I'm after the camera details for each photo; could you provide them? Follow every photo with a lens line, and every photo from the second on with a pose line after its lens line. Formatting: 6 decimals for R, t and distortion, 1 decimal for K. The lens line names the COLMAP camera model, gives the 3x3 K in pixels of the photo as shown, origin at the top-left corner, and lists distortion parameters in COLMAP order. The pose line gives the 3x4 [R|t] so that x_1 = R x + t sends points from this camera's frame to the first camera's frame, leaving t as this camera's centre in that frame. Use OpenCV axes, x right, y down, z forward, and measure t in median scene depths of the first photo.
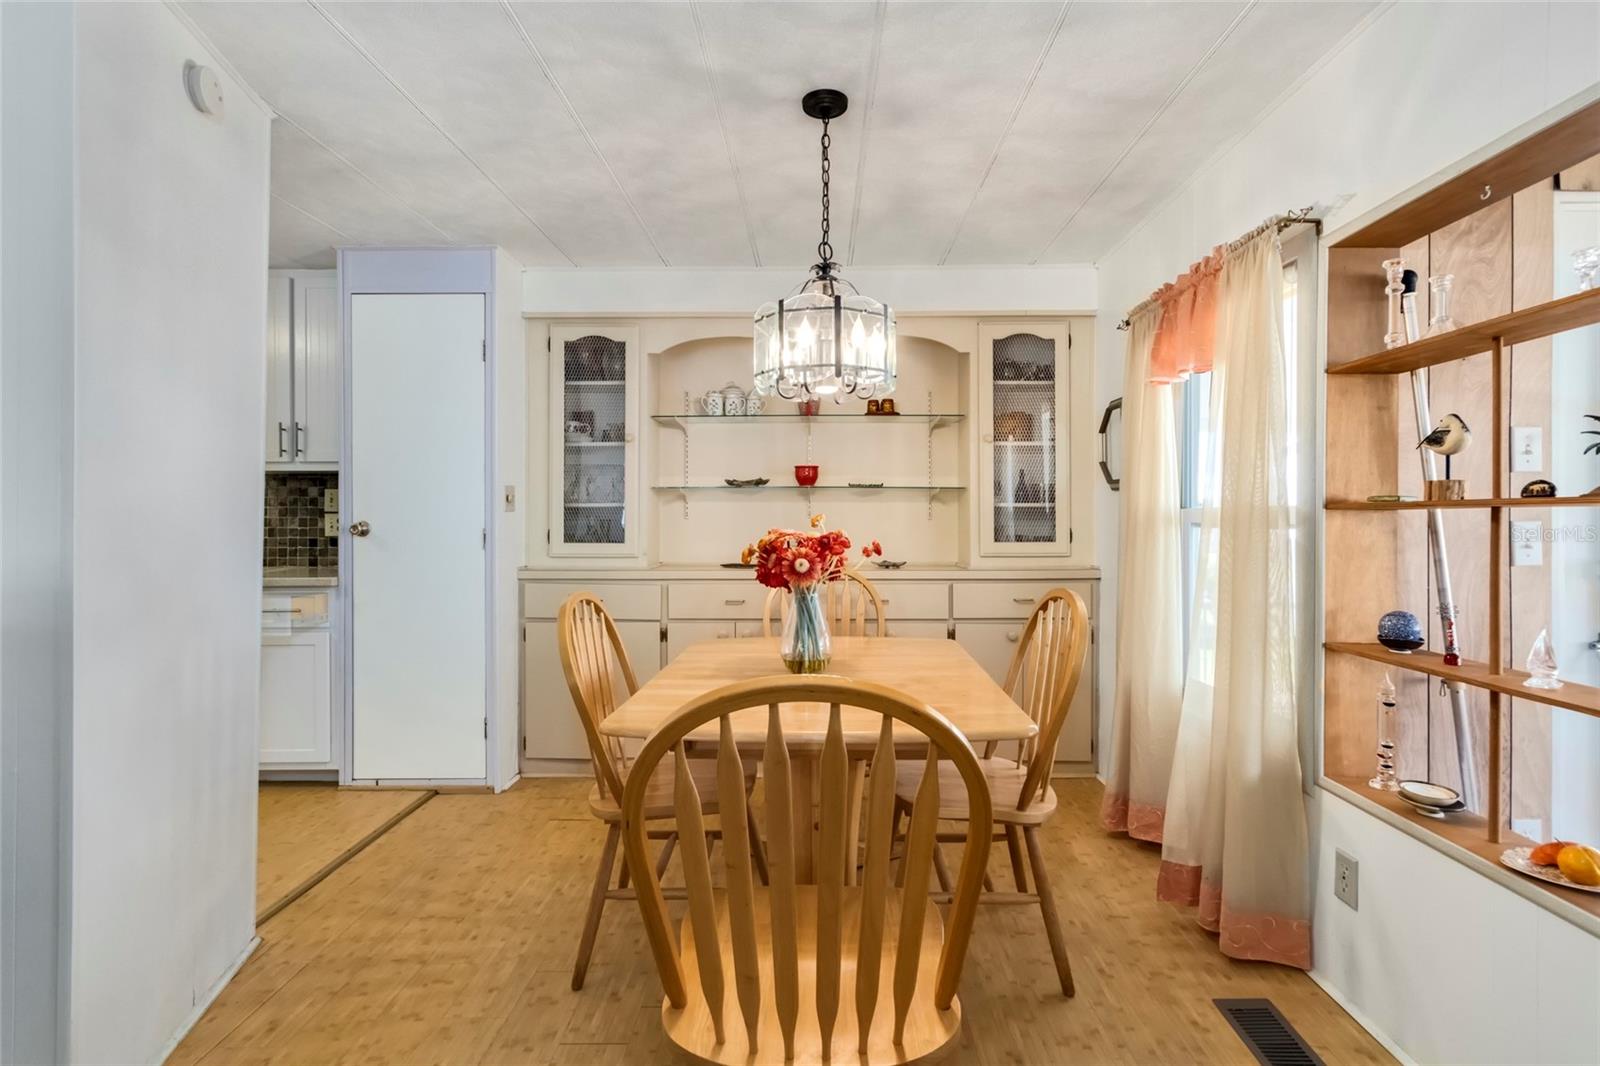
lens RADIAL K [[757.9, 0, 808.4], [0, 757.9, 521.1], [0, 0, 1]] dist [0.005042, 0.000047]
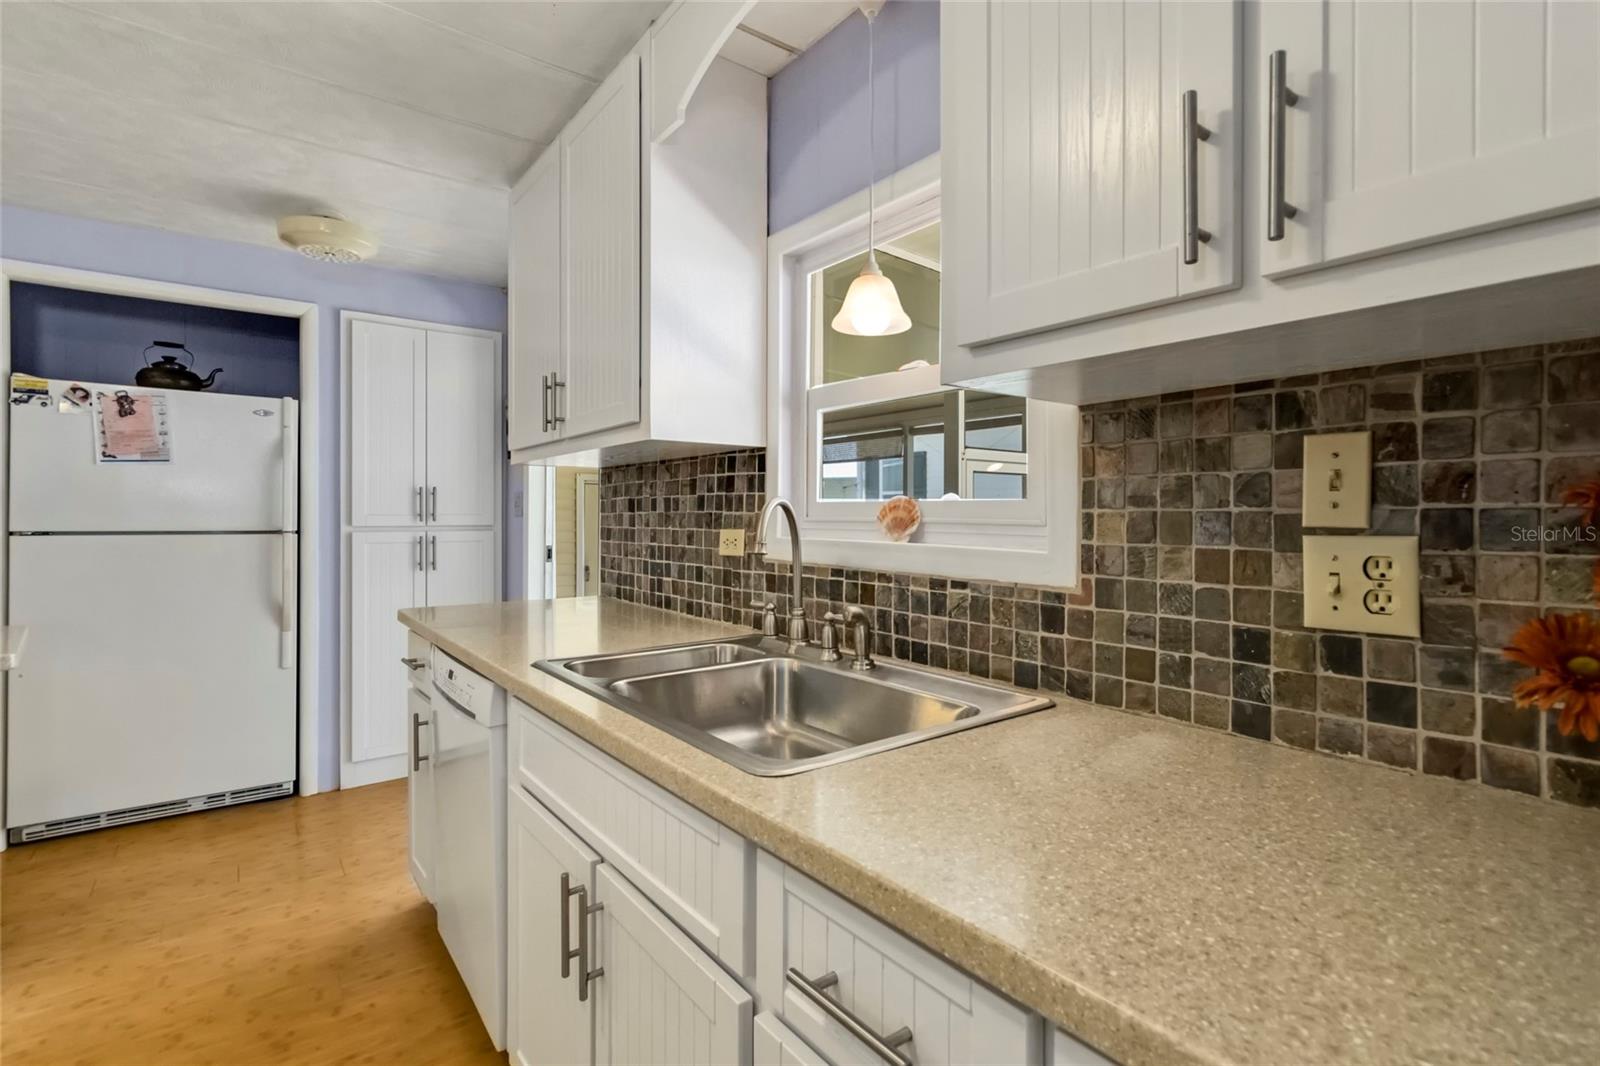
lens RADIAL K [[757.9, 0, 808.3], [0, 757.9, 520.3], [0, 0, 1]] dist [0.005042, 0.000047]
pose [[0.619499, 0.005637, -0.784977, -0.541533], [-0.005173, 0.999982, 0.003098, -0.014649], [0.784981, 0.002142, 0.619517, 0.717705]]
